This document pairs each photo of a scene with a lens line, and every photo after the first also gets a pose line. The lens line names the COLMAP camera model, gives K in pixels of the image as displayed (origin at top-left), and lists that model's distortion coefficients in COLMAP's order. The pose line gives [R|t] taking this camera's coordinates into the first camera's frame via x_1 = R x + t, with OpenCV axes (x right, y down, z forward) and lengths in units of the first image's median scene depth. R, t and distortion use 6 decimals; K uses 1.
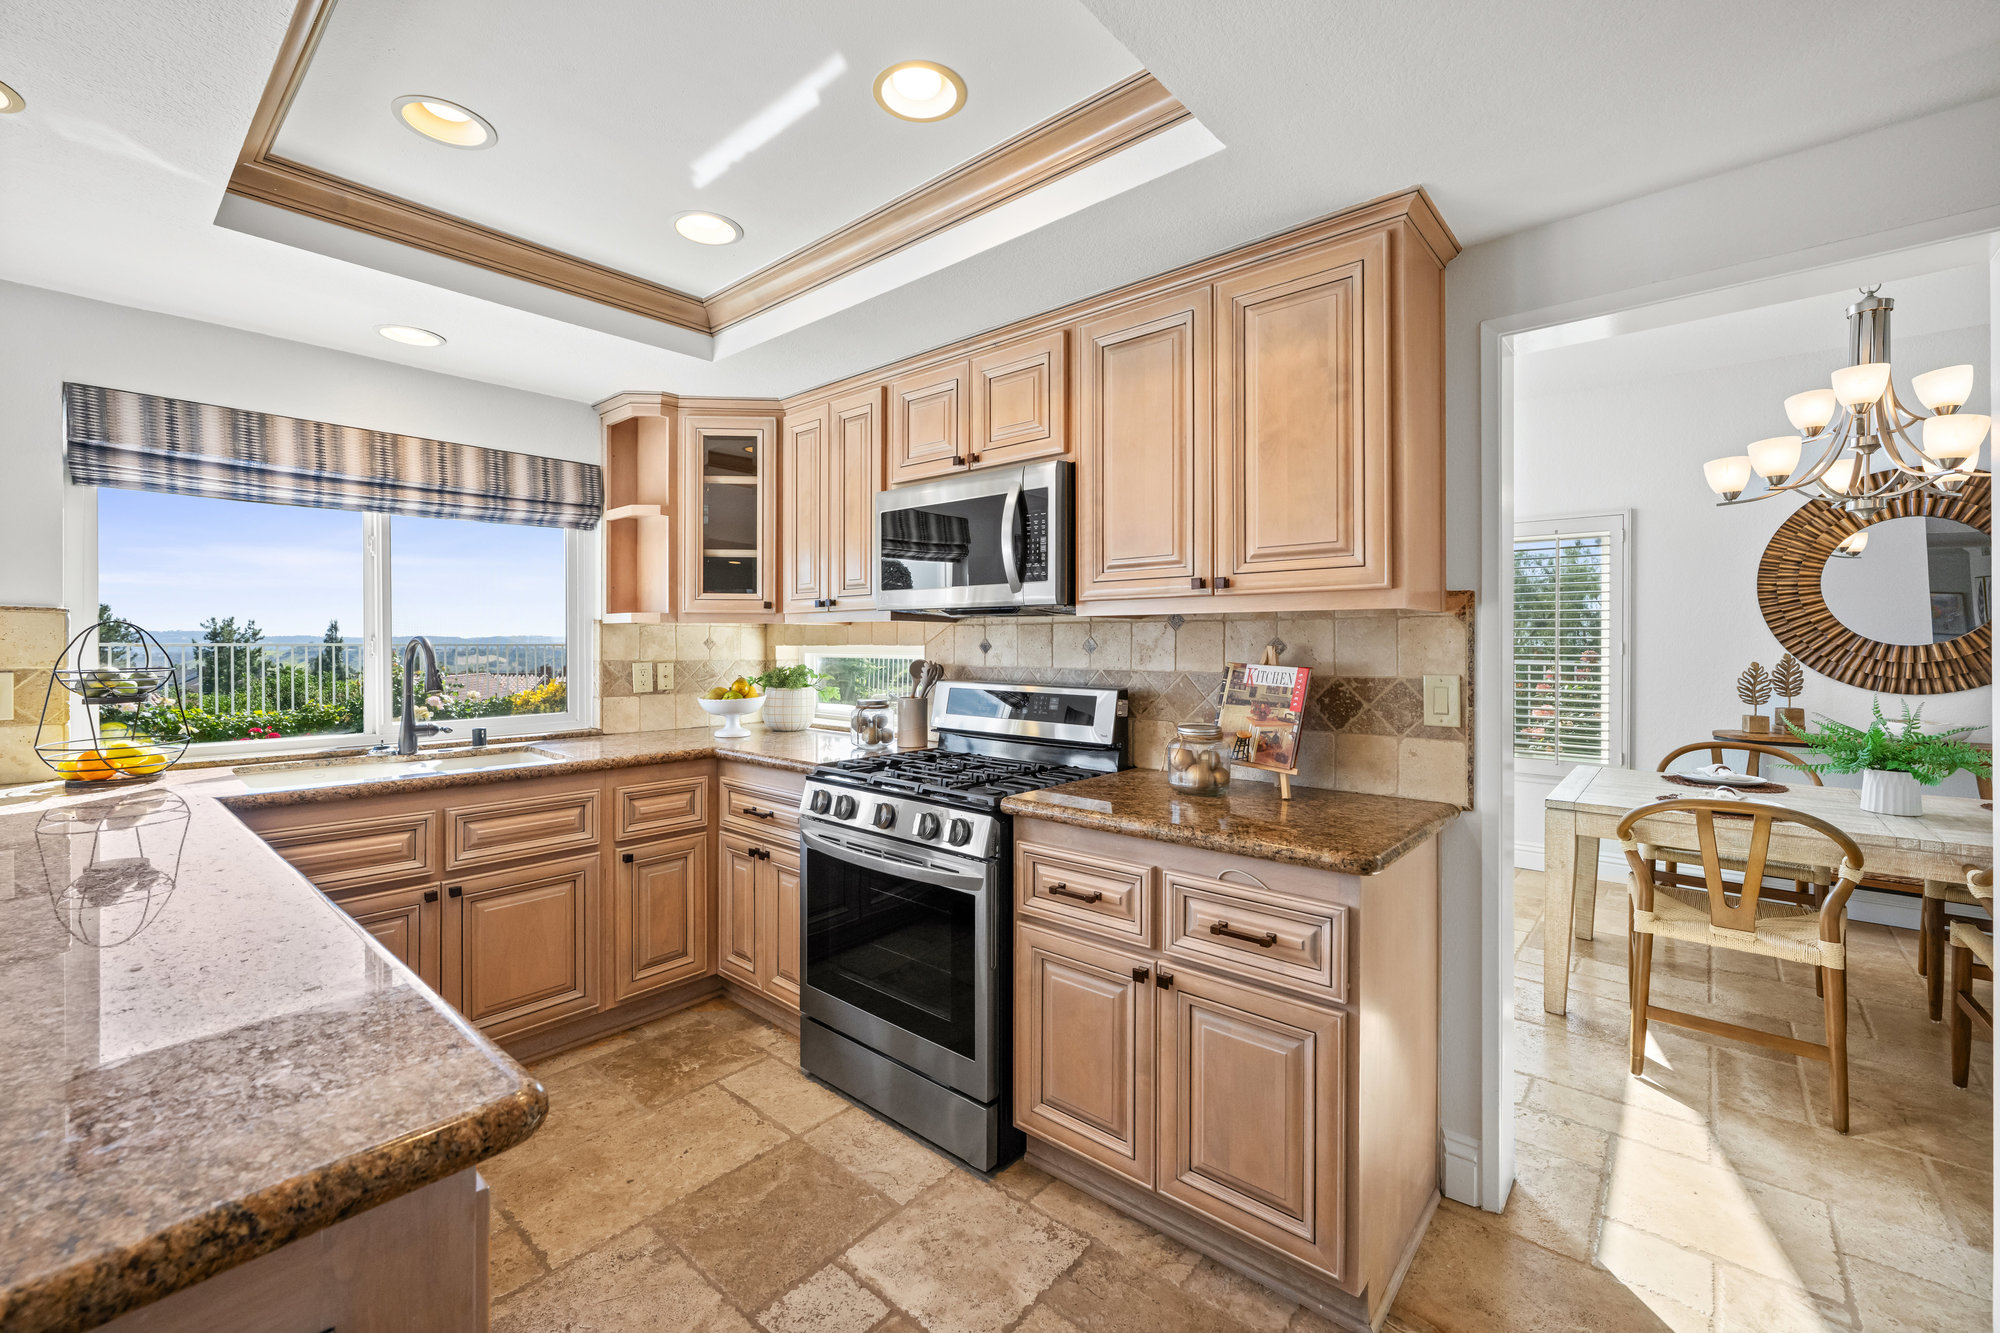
lens RADIAL K [[835.0, 0, 990.3], [0, 835.0, 652.8], [0, 0, 1]] dist [-0.002458, -0.000055]
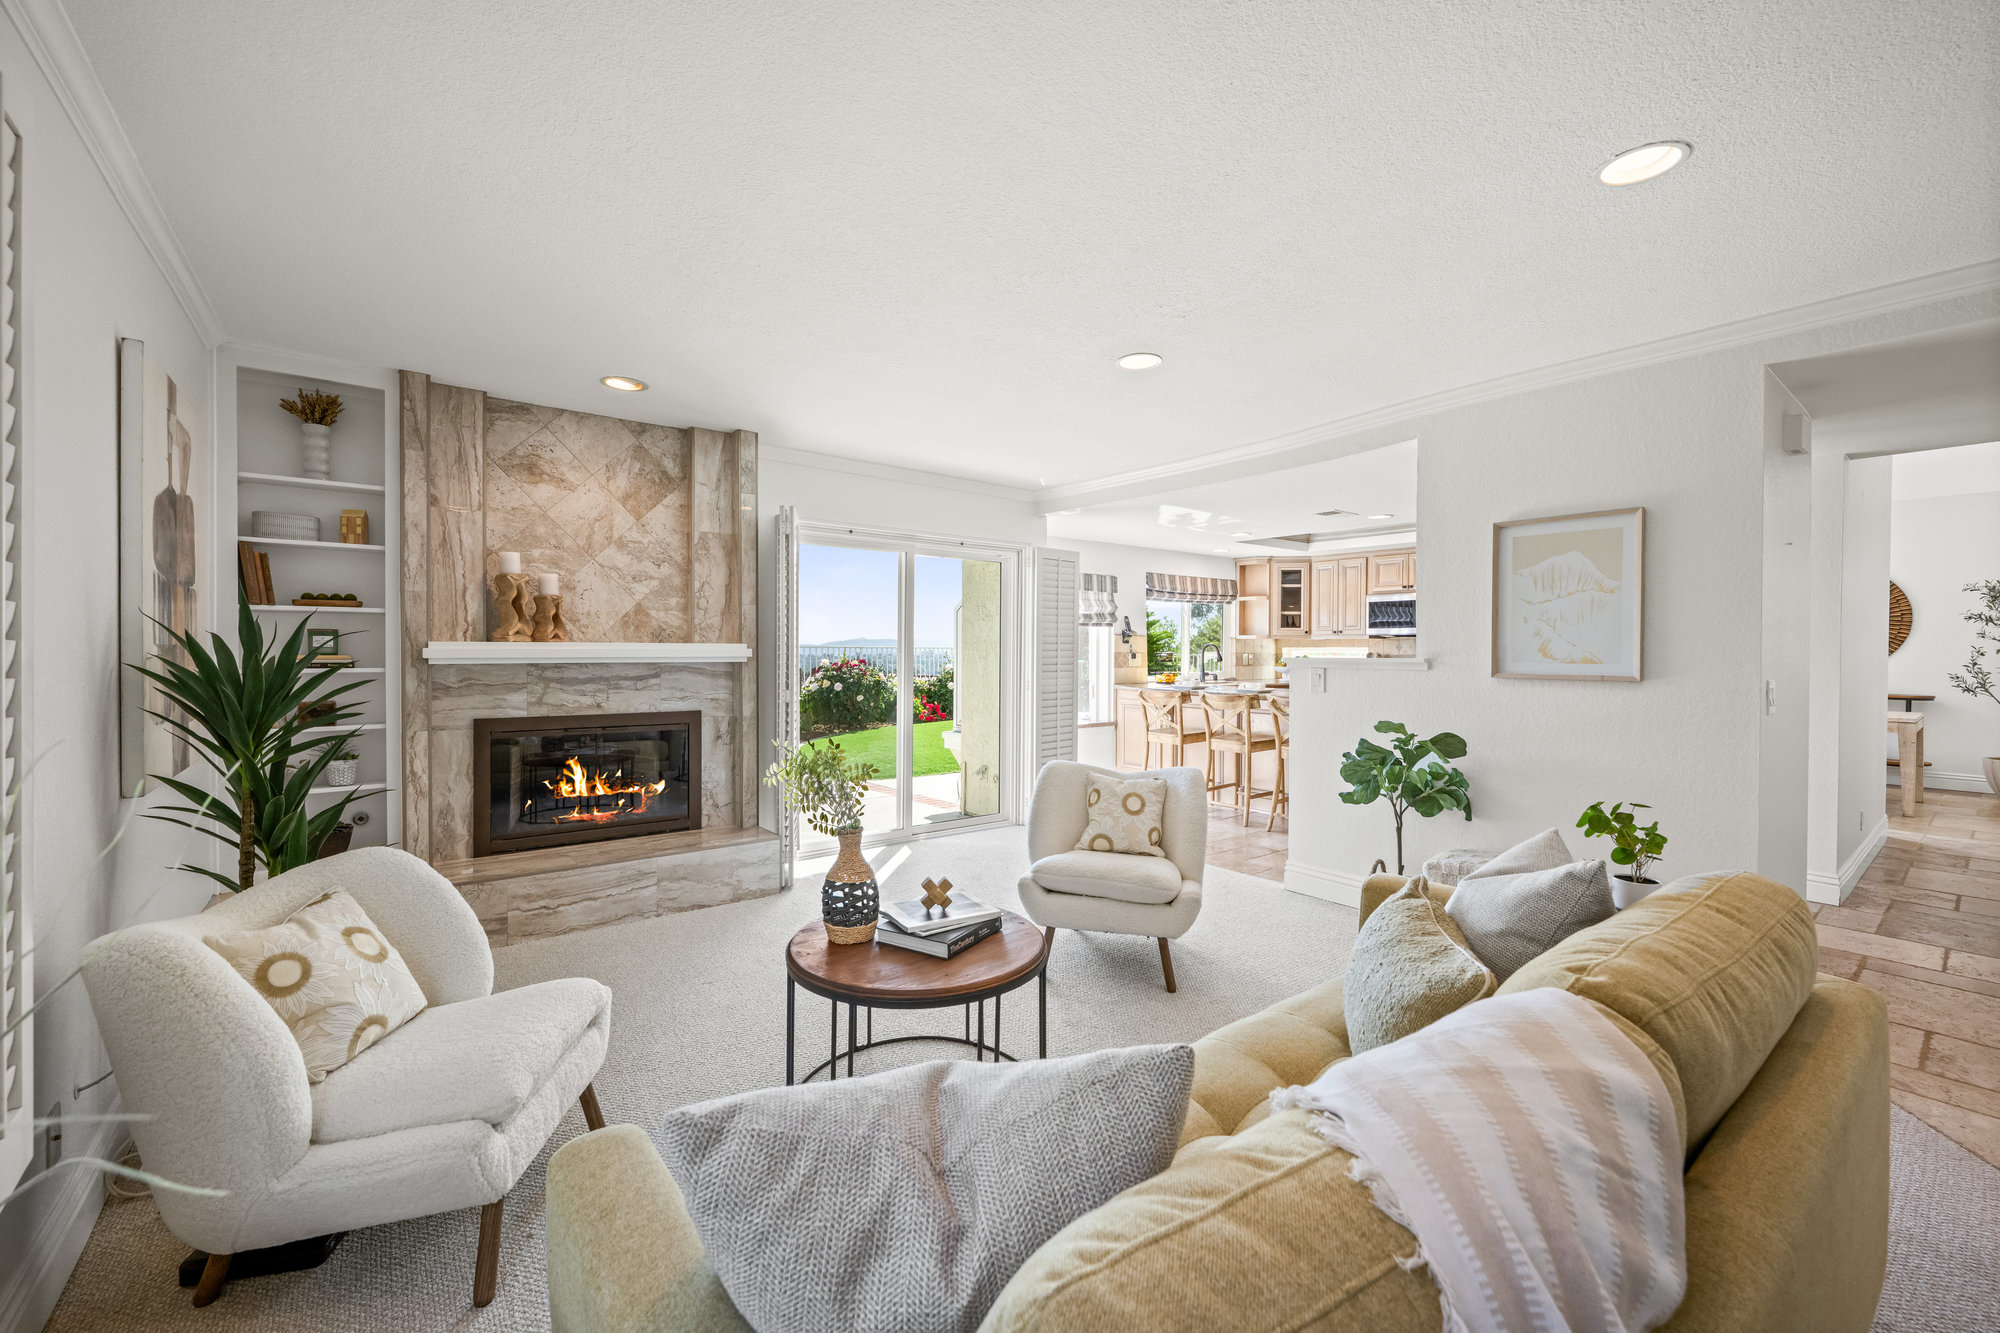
lens RADIAL K [[814.5, 0, 993.9], [0, 814.5, 657.2], [0, 0, 1]] dist [-0.000200, 0.000010]
pose [[0.978221, 0.008719, -0.207385, -1.009534], [-0.009499, 0.999951, -0.002764, 0.059004], [0.207351, 0.004674, 0.978256, -2.559306]]
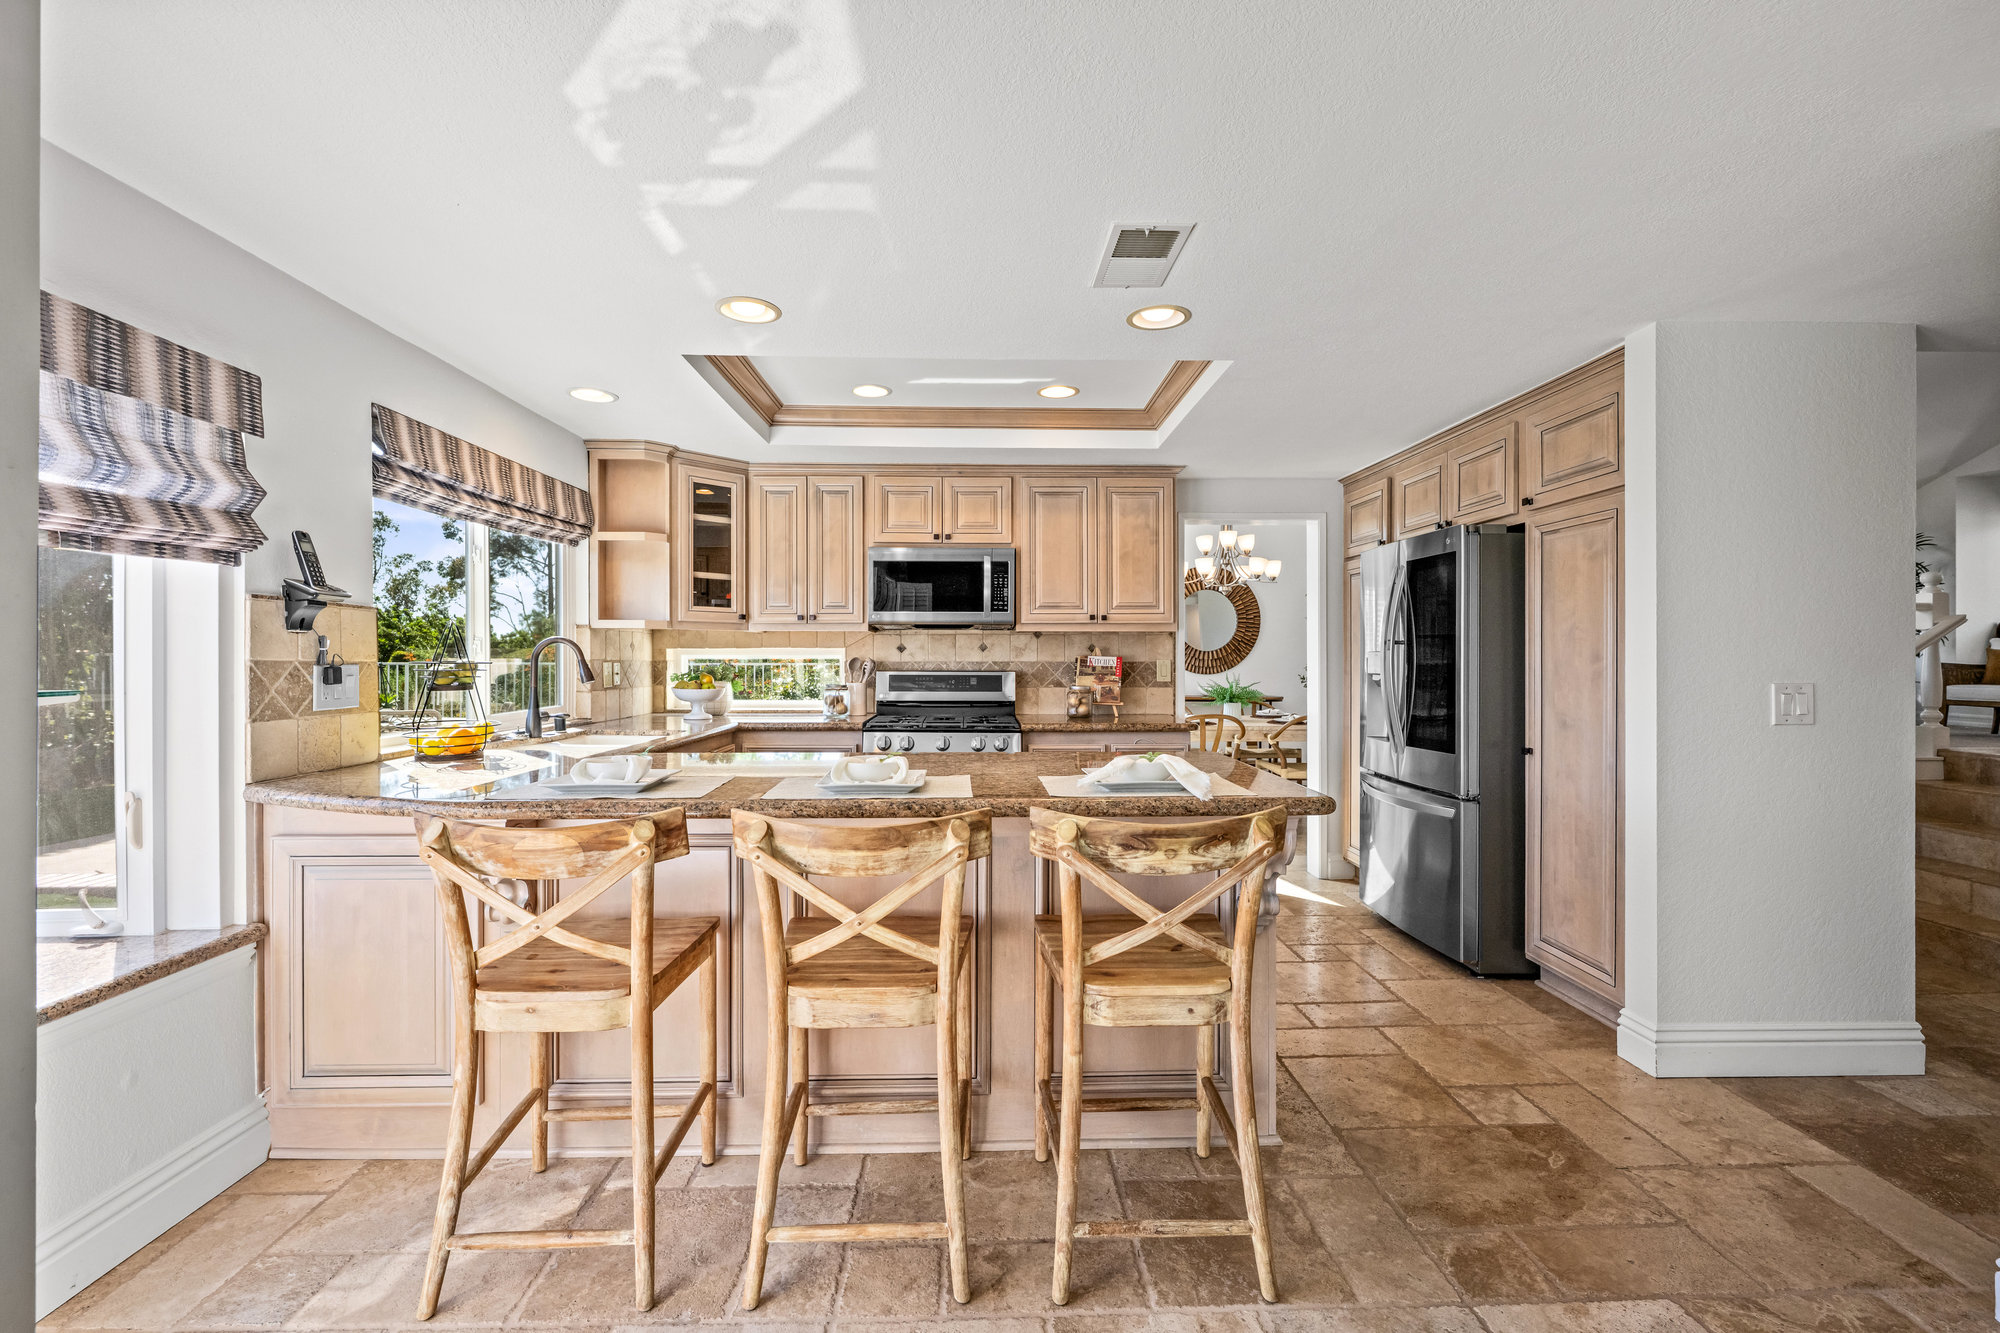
lens RADIAL K [[835.0, 0, 995.0], [0, 835.0, 656.4], [0, 0, 1]] dist [-0.002458, -0.000055]
pose [[0.736648, 0.000466, 0.676276, -1.238161], [0.007231, 0.999937, -0.008566, 0.030389], [-0.676238, 0.011200, 0.736598, -0.360340]]
